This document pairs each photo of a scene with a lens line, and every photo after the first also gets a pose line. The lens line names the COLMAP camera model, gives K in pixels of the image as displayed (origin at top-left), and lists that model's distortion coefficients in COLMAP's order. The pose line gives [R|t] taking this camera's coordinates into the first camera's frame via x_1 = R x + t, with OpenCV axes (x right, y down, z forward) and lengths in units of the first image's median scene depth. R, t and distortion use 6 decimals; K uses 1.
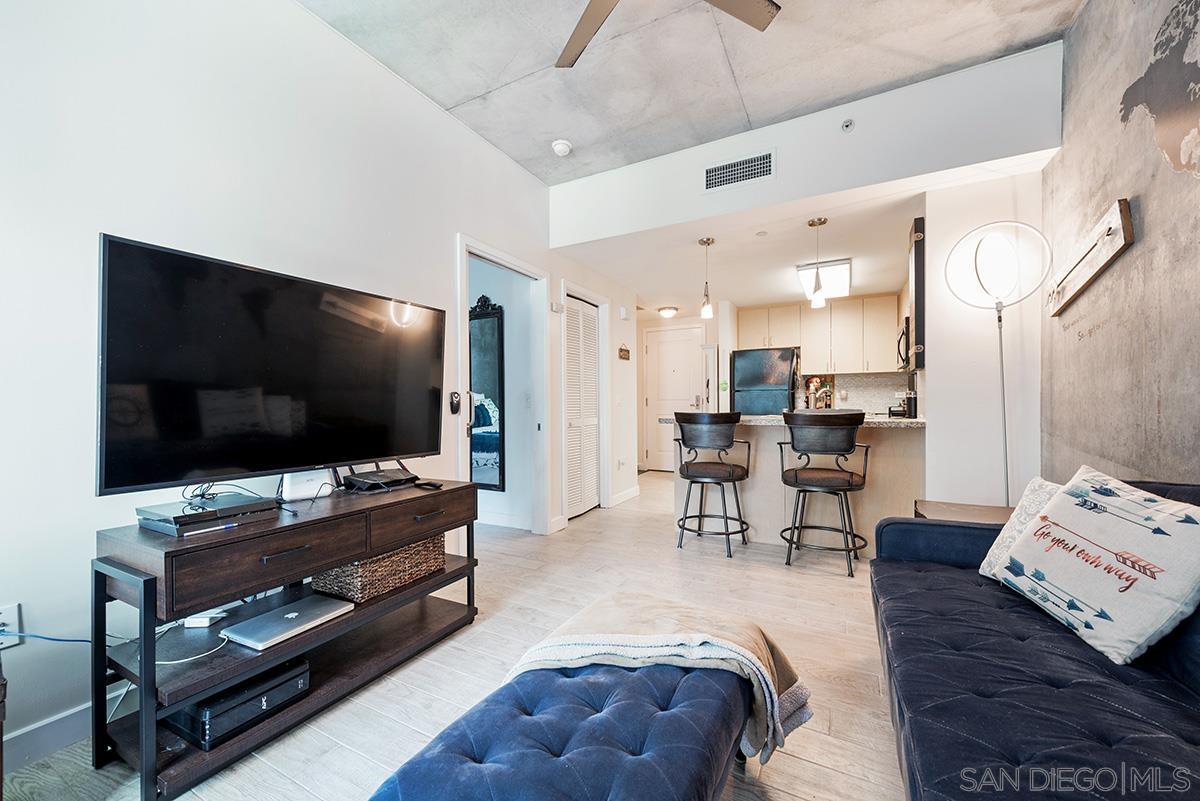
lens RADIAL K [[447.1, 0, 604.1], [0, 447.1, 407.8], [0, 0, 1]] dist [0.000255, 0.000067]
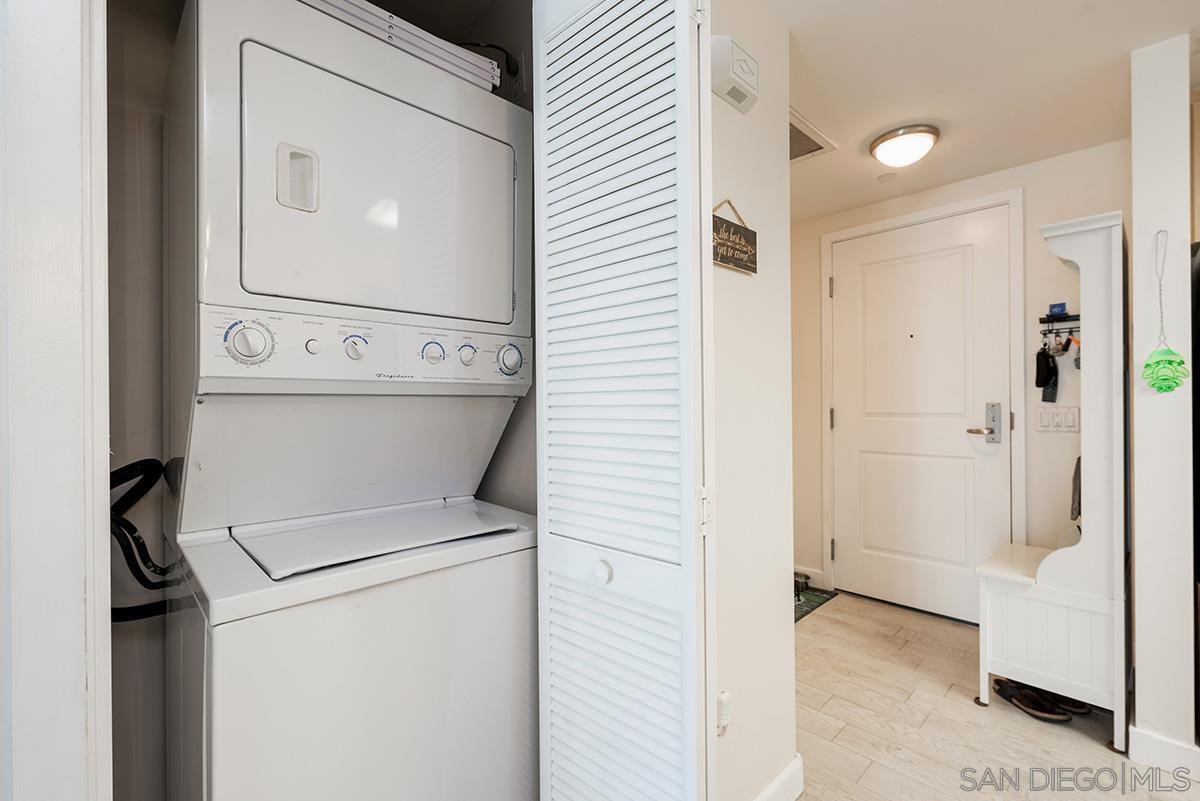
lens RADIAL K [[528.7, 0, 600.0], [0, 528.7, 400.5], [0, 0, 1]] dist [-0.000012, -0.000102]
pose [[0.949317, 0.003599, -0.314300, 0.055861], [-0.007611, 0.999904, -0.011539, -0.024998], [0.314228, 0.013347, 0.949254, 0.573269]]
